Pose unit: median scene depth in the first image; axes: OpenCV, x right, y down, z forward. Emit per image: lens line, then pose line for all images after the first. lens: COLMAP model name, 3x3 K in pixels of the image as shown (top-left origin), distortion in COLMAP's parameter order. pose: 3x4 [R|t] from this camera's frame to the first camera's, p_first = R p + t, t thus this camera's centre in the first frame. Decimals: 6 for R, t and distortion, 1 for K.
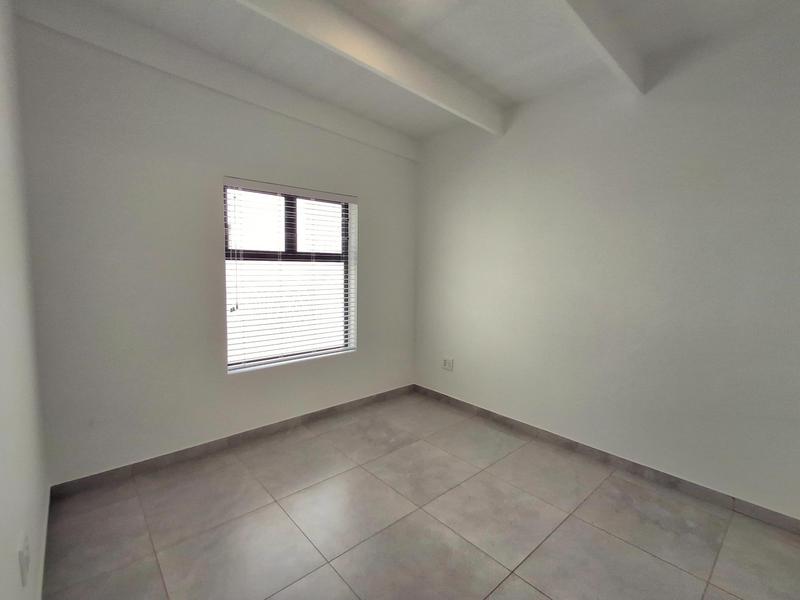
lens RADIAL K [[365.8, 0, 401.7], [0, 365.8, 293.2], [0, 0, 1]] dist [-0.005263, -0.001683]
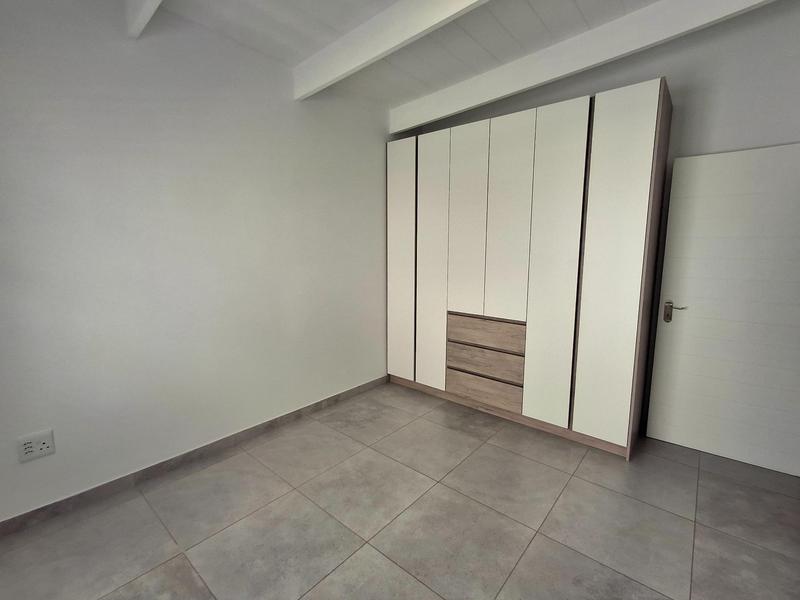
lens RADIAL K [[365.8, 0, 401.3], [0, 365.8, 298.7], [0, 0, 1]] dist [-0.005263, -0.001683]
pose [[-0.143185, -0.151709, 0.977999, -0.672138], [0.058319, 0.985171, 0.161359, -0.091346], [-0.987976, 0.080140, -0.132214, 0.953605]]
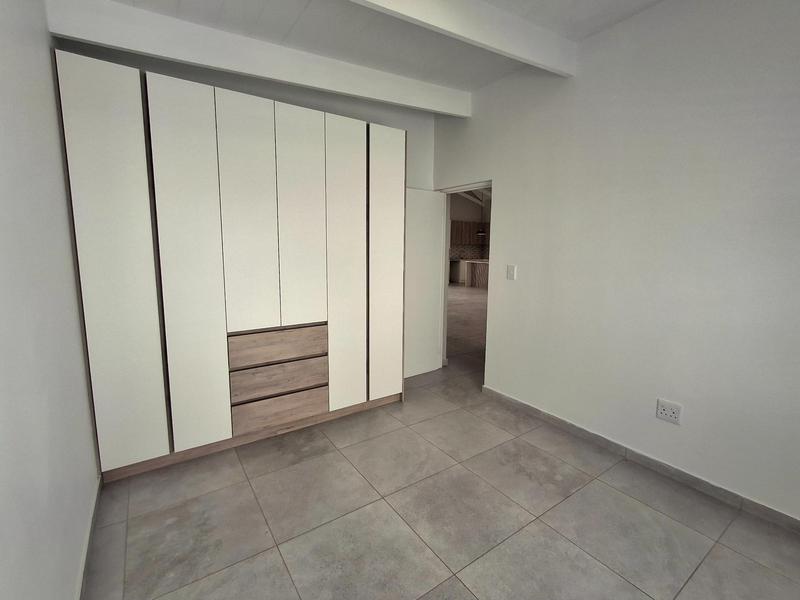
lens RADIAL K [[365.8, 0, 400.7], [0, 365.8, 299.2], [0, 0, 1]] dist [-0.005263, -0.001683]
pose [[-0.993898, -0.034335, 0.104826, 0.099189], [-0.011776, 0.977918, 0.208658, -0.131895], [-0.109675, 0.206151, -0.972354, 1.581438]]
